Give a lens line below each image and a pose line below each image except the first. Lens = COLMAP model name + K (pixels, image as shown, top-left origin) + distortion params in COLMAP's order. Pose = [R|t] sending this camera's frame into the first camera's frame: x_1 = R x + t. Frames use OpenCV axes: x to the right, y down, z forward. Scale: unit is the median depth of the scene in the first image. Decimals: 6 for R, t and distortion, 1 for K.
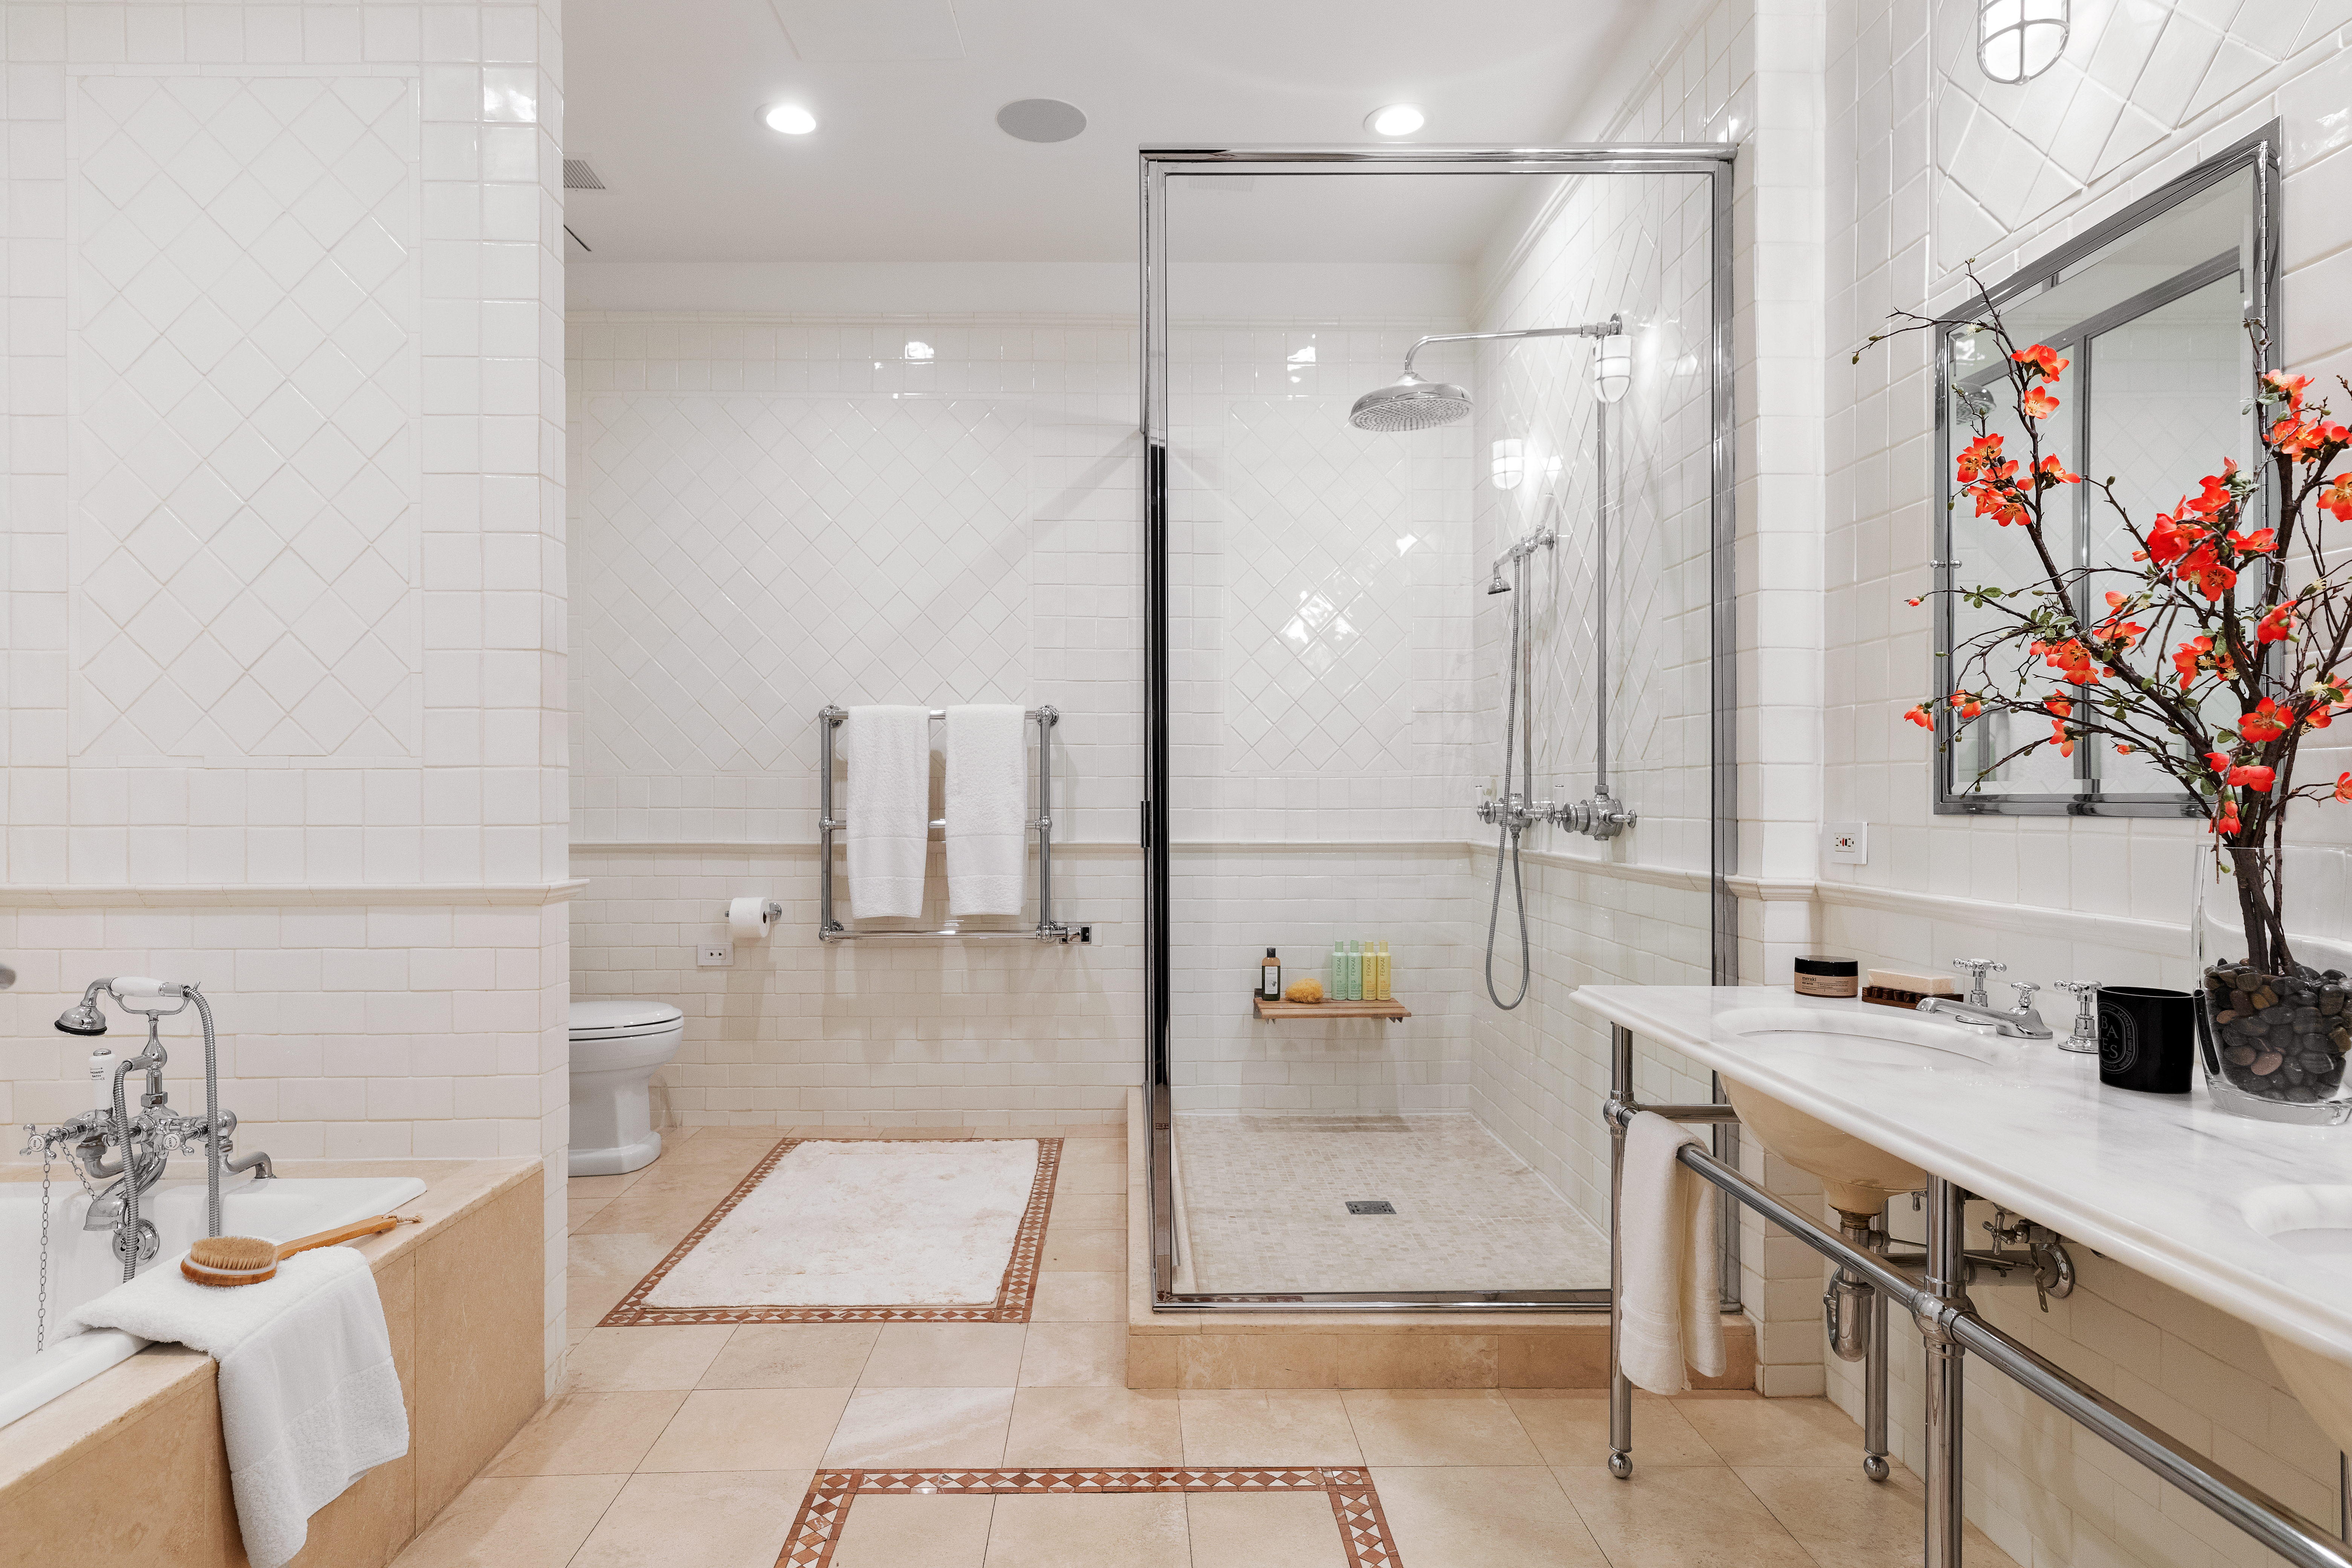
lens RADIAL K [[1344.2, 0, 1152.1], [0, 1344.2, 783.4], [0, 0, 1]] dist [-0.000045, 0.003297]
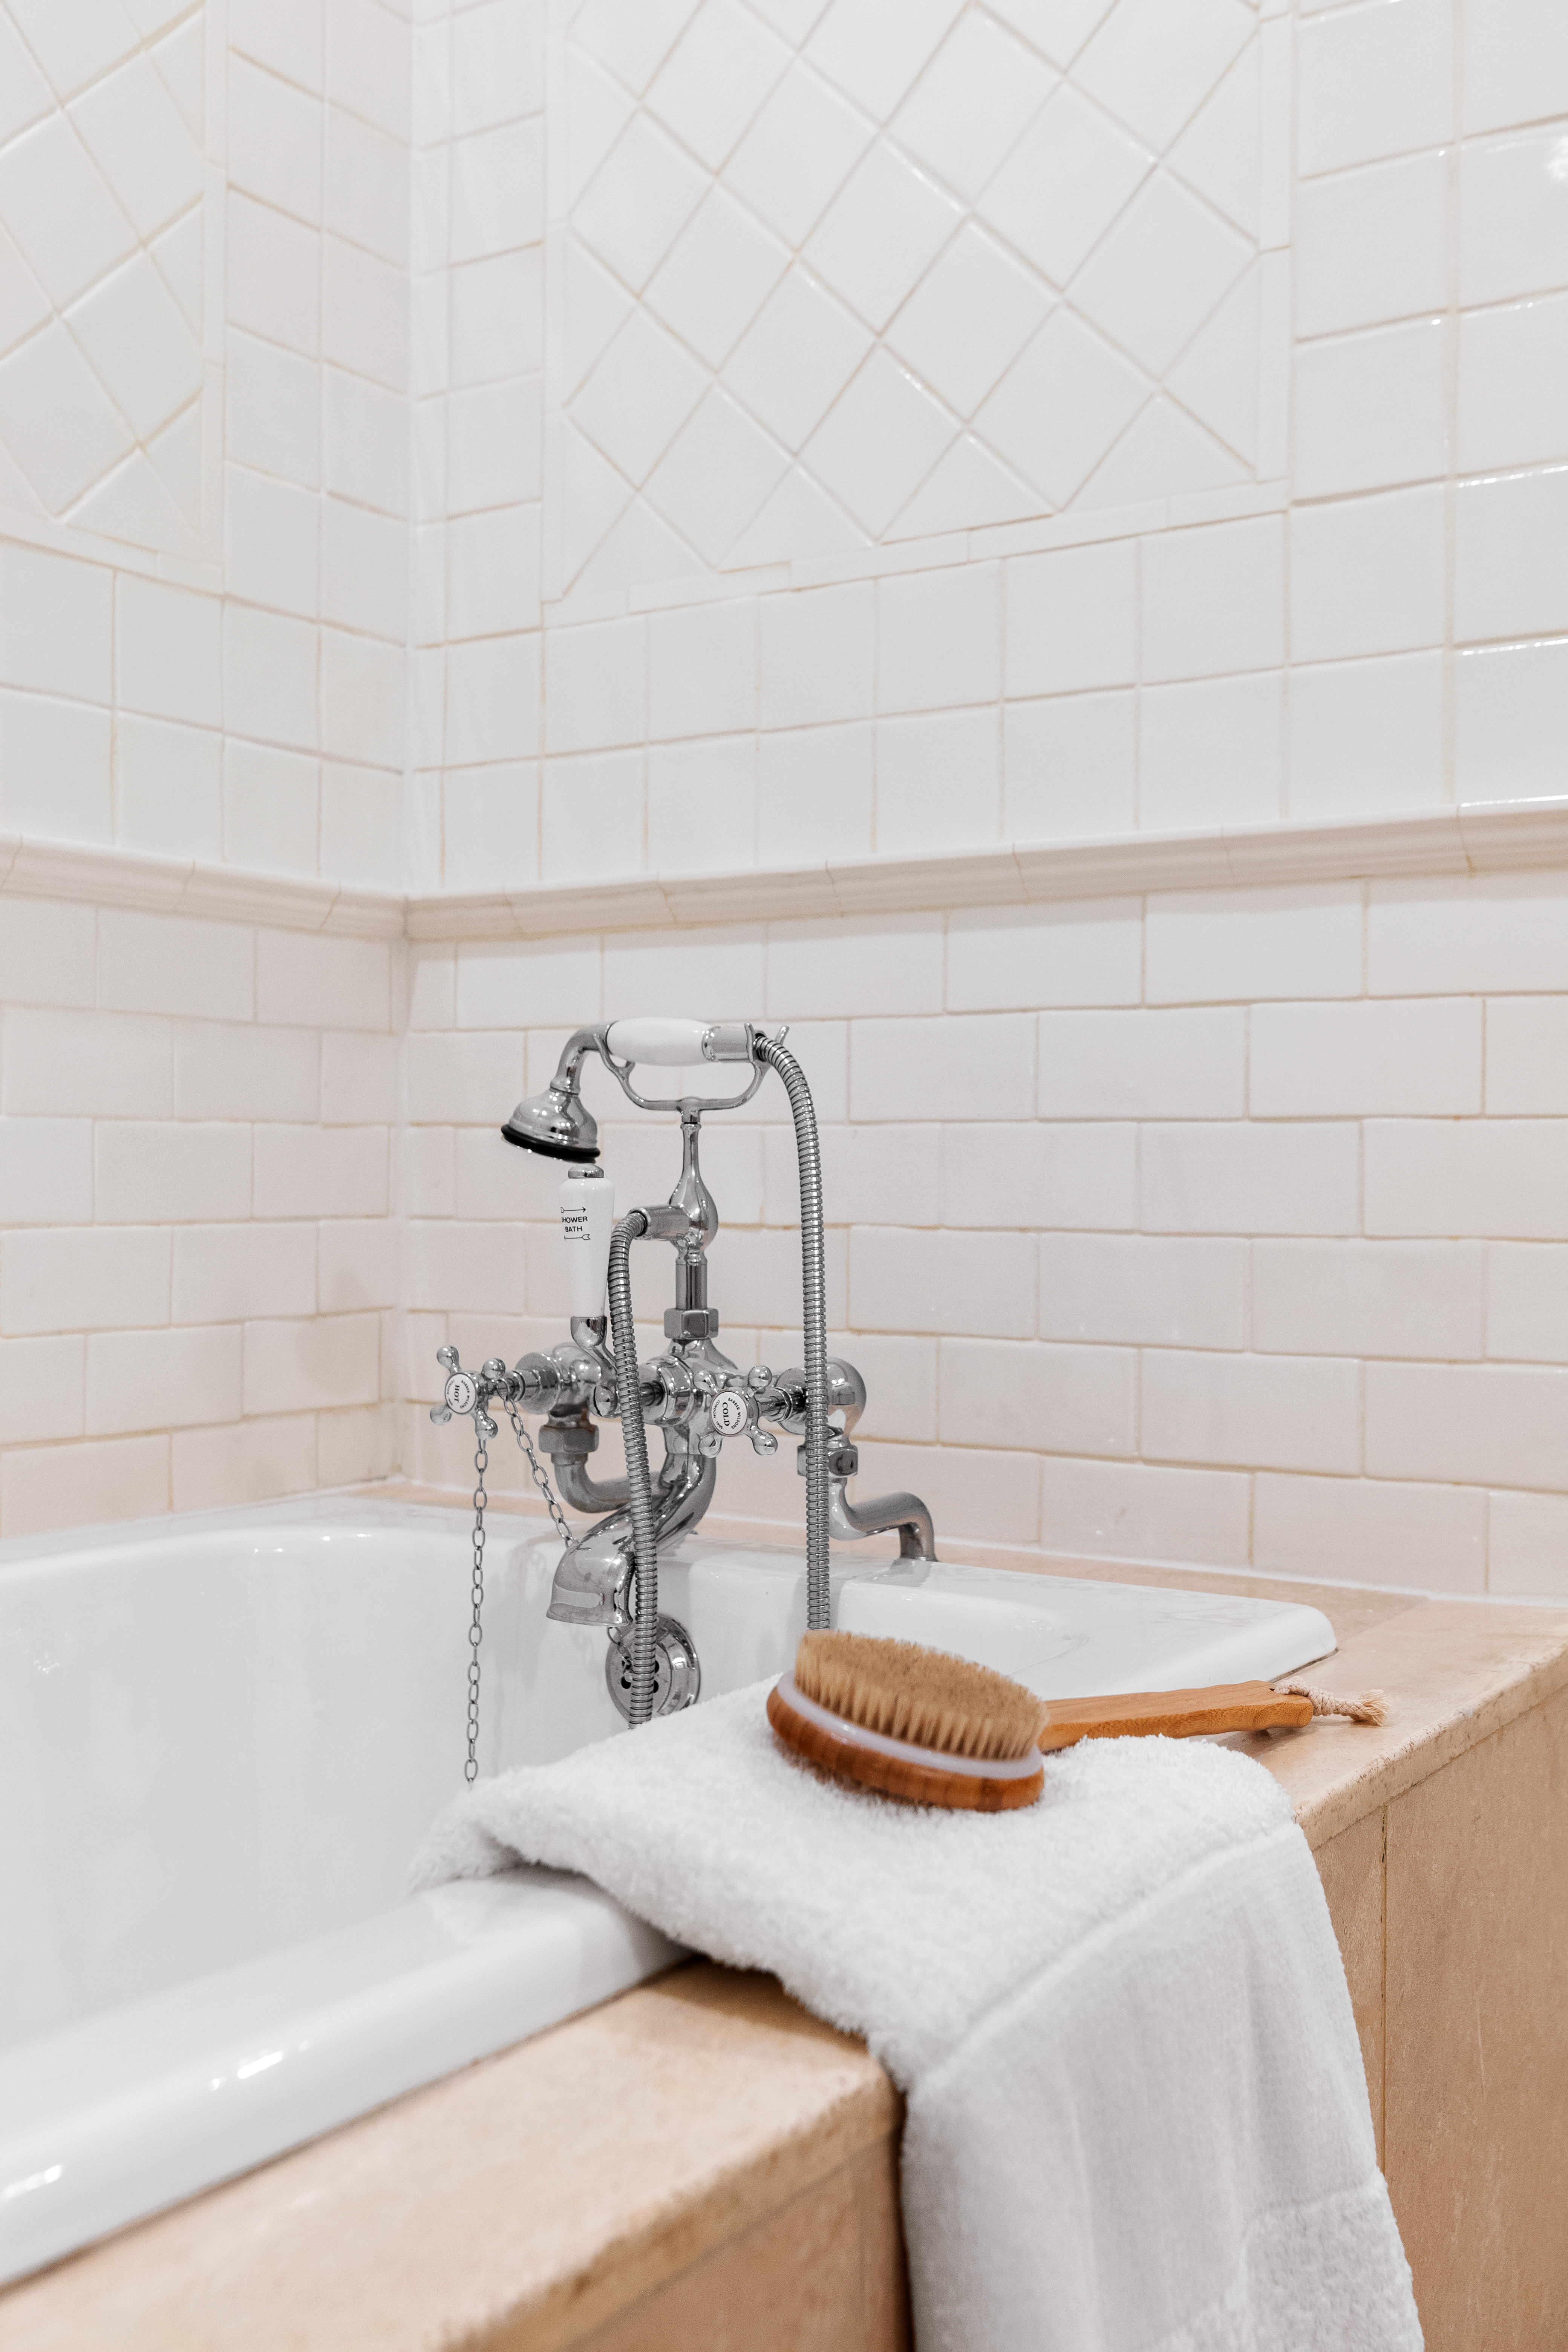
lens RADIAL K [[2355.5, 0, 778.1], [0, 2355.5, 1184.1], [0, 0, 1]] dist [-0.000422, 0.000000]
pose [[0.825645, 0.018592, -0.563883, -0.341595], [-0.007874, 0.999739, 0.021433, 0.184260], [0.564135, -0.013256, 0.825576, 0.457781]]
